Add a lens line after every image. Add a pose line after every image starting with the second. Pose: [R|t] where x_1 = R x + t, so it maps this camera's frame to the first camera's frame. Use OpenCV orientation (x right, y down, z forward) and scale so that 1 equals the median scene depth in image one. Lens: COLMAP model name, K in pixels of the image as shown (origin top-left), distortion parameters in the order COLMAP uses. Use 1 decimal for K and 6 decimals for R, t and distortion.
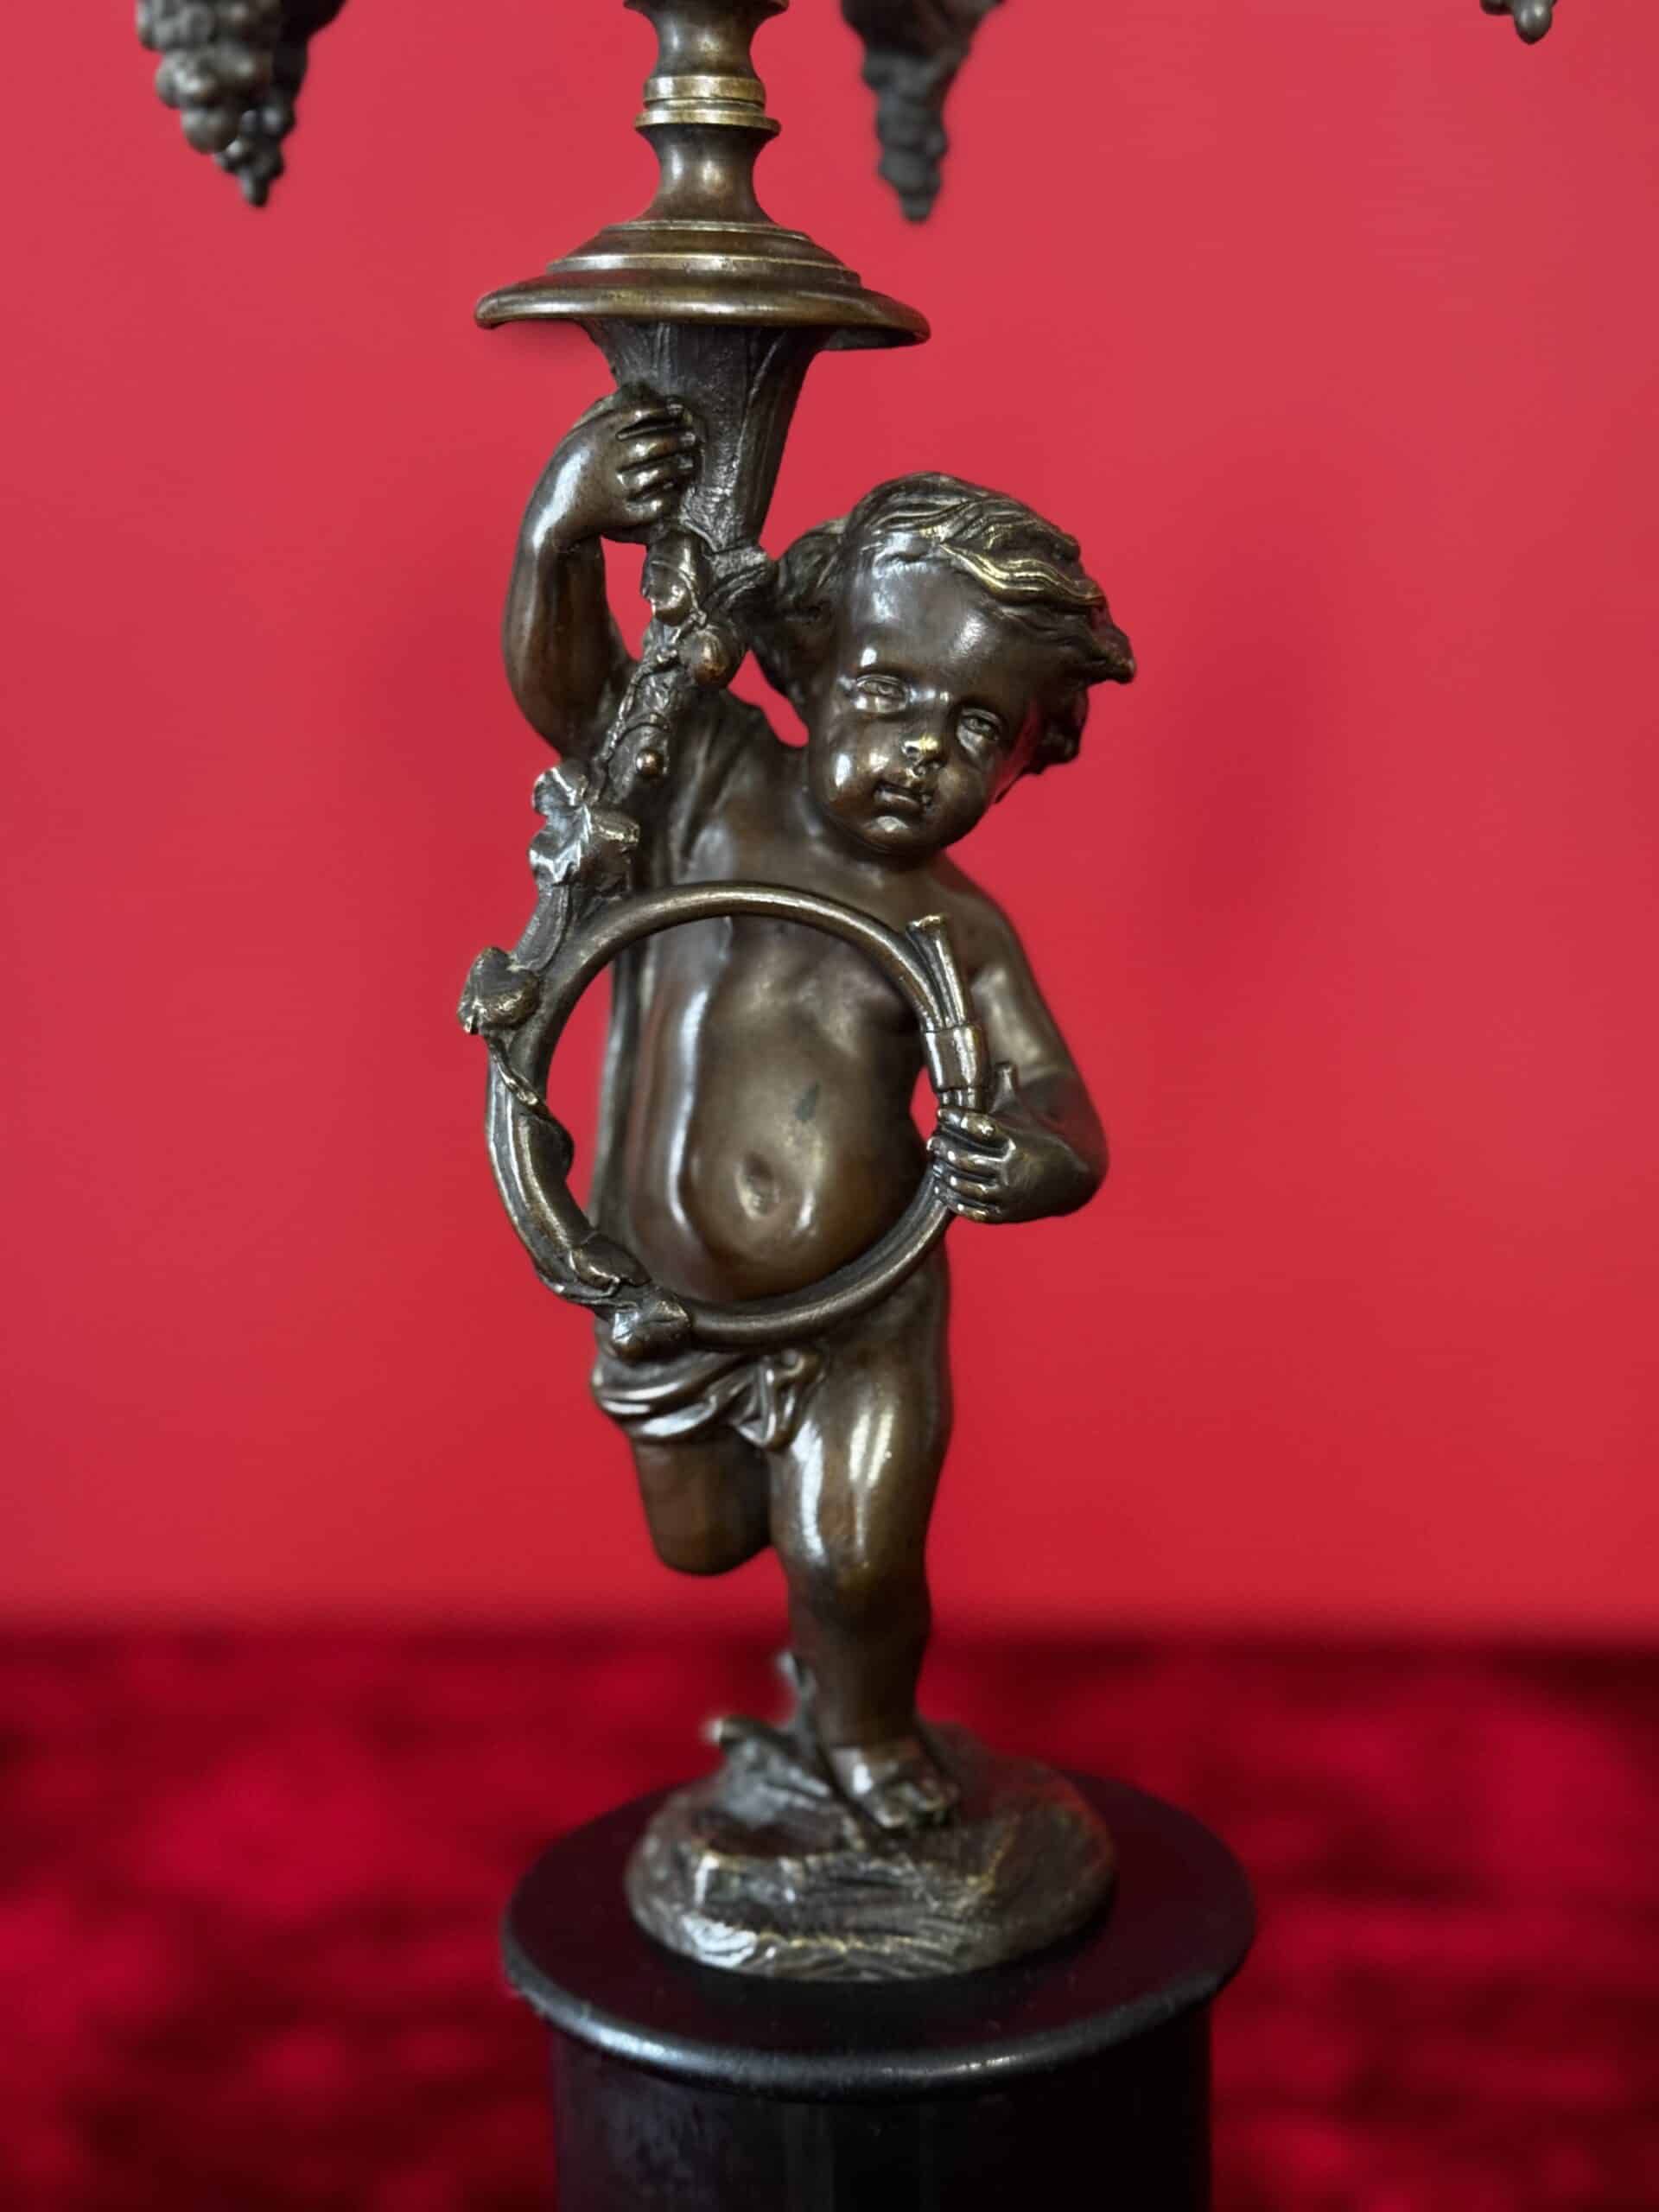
lens RADIAL K [[3221.9, 0, 835.3], [0, 3221.9, 1104.0], [0, 0, 1]] dist [0.138879, 0.000000]
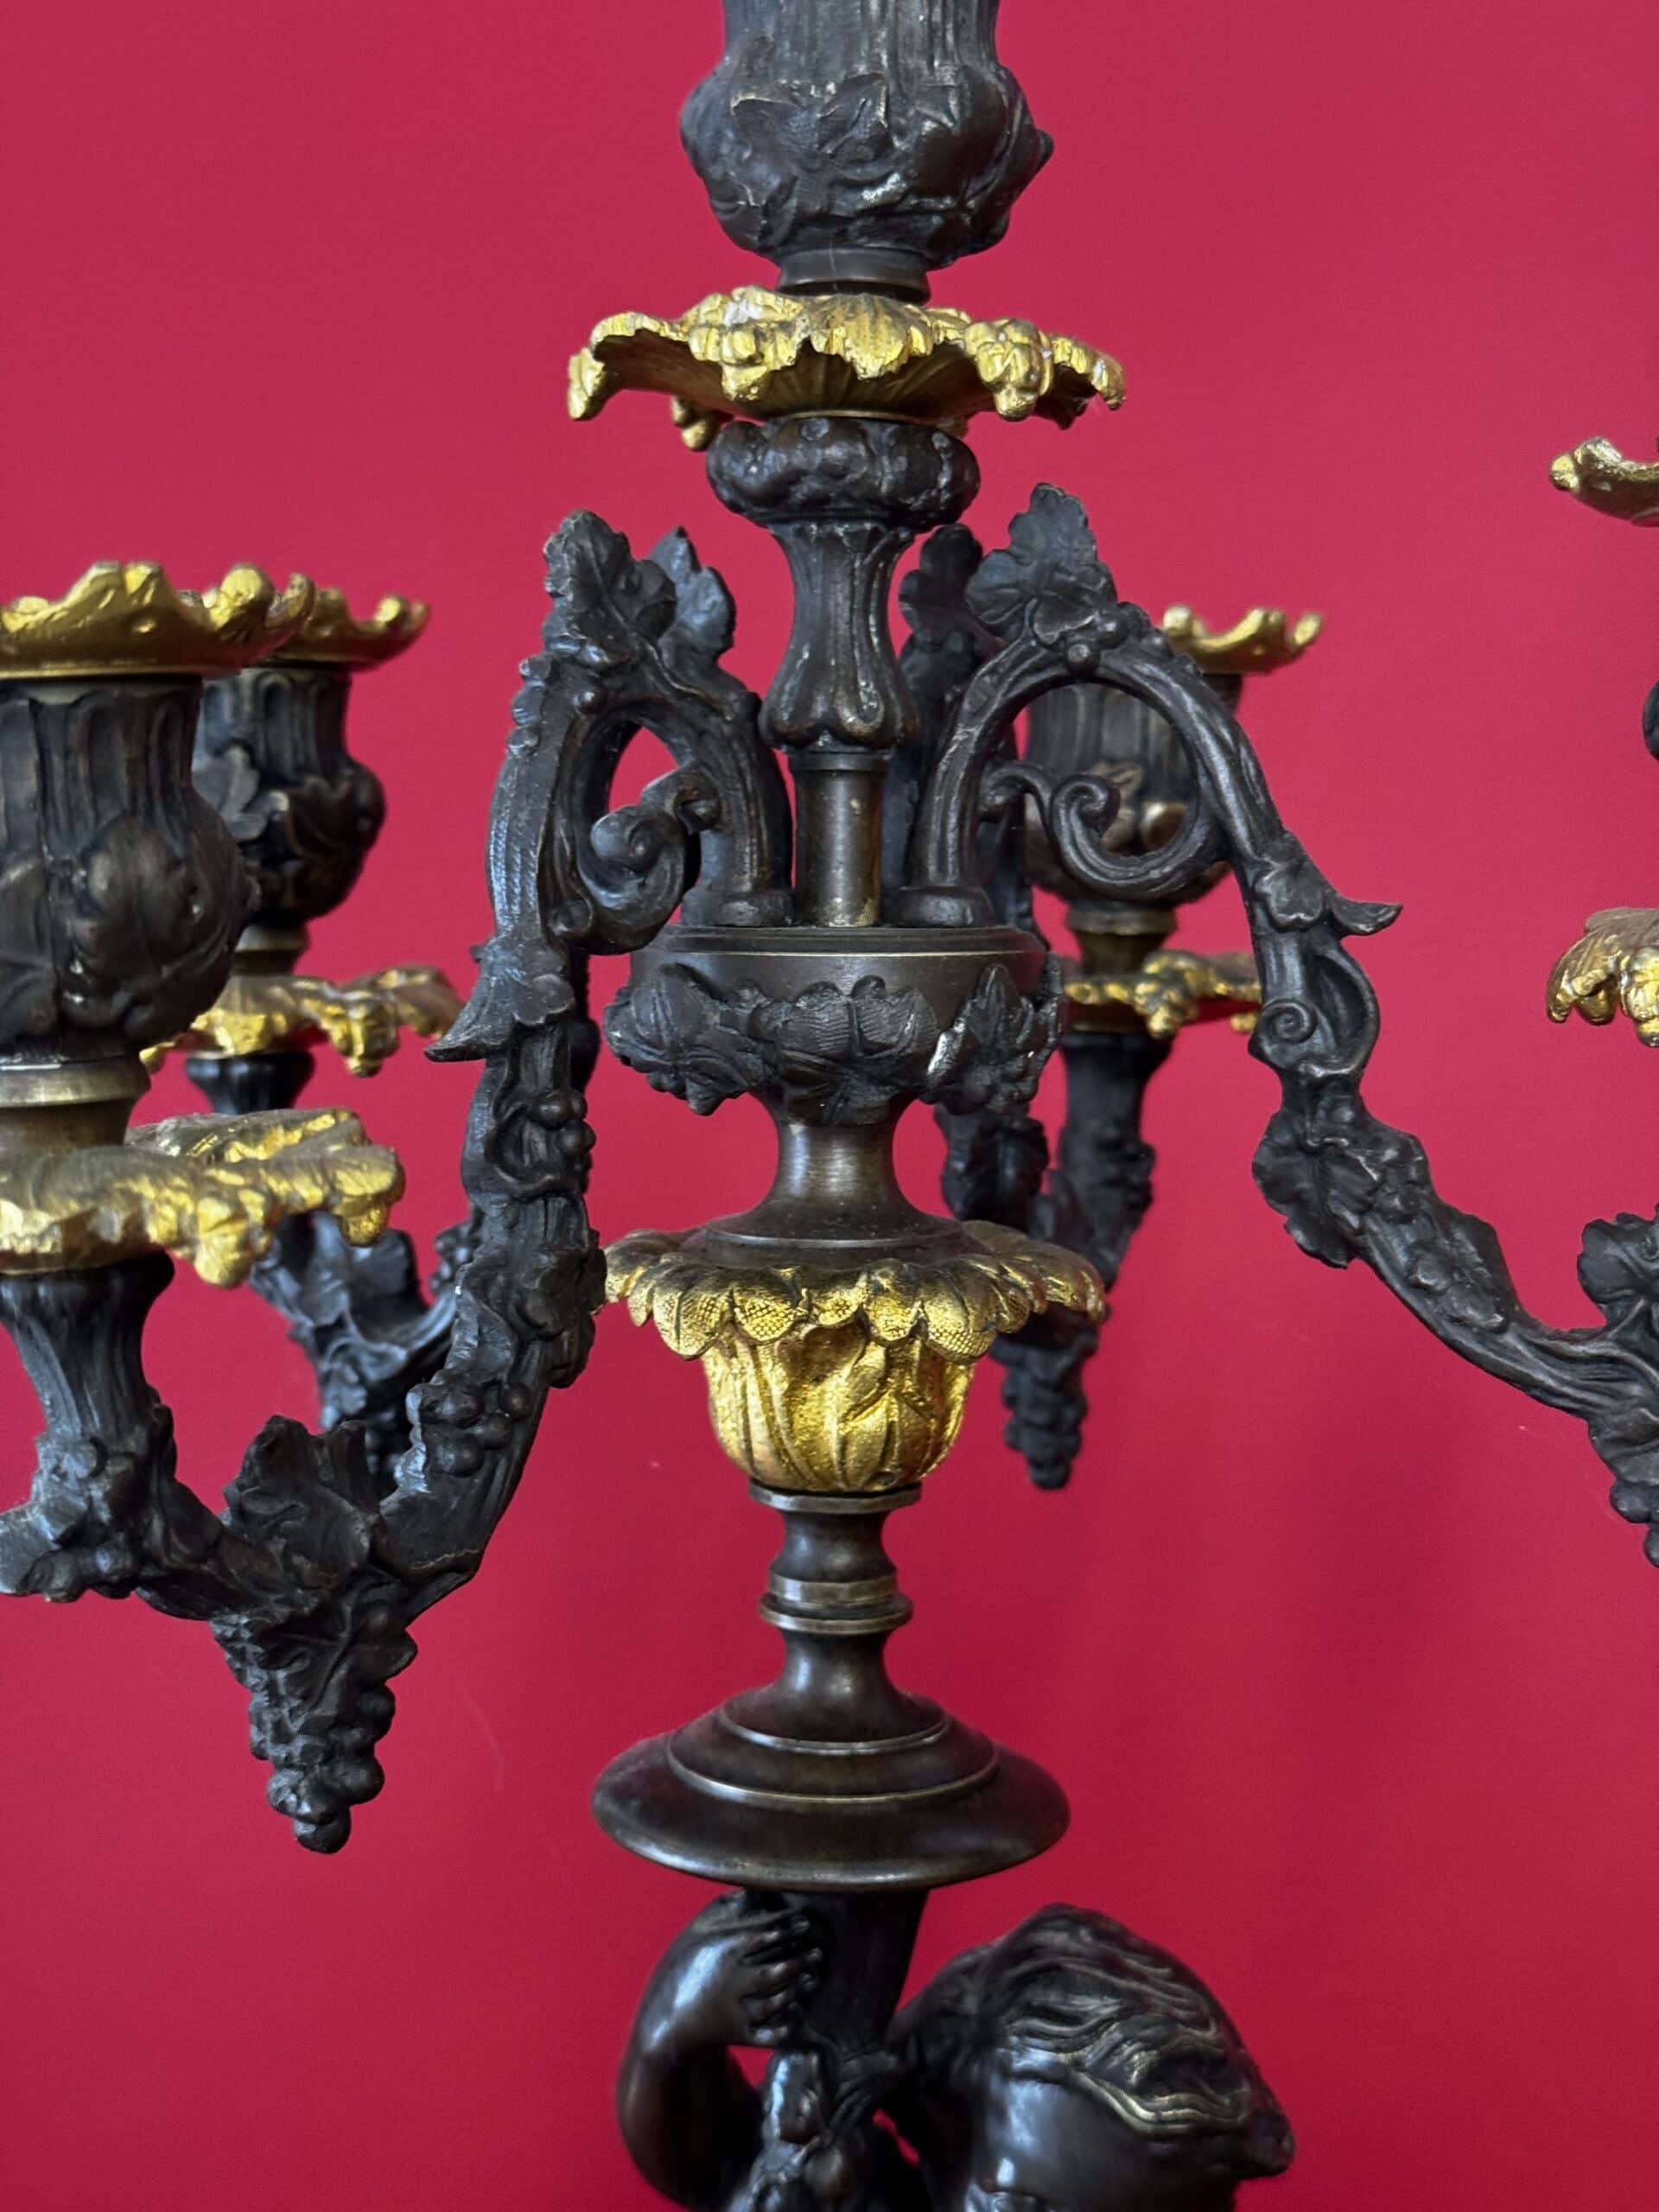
lens RADIAL K [[3221.9, 0, 828.6], [0, 3221.9, 1107.2], [0, 0, 1]] dist [0.138879, 0.000000]
pose [[0.999106, -0.000165, -0.042264, -0.000742], [-0.002614, 0.997838, -0.065676, -0.376221], [0.042184, 0.065728, 0.996946, 0.031887]]
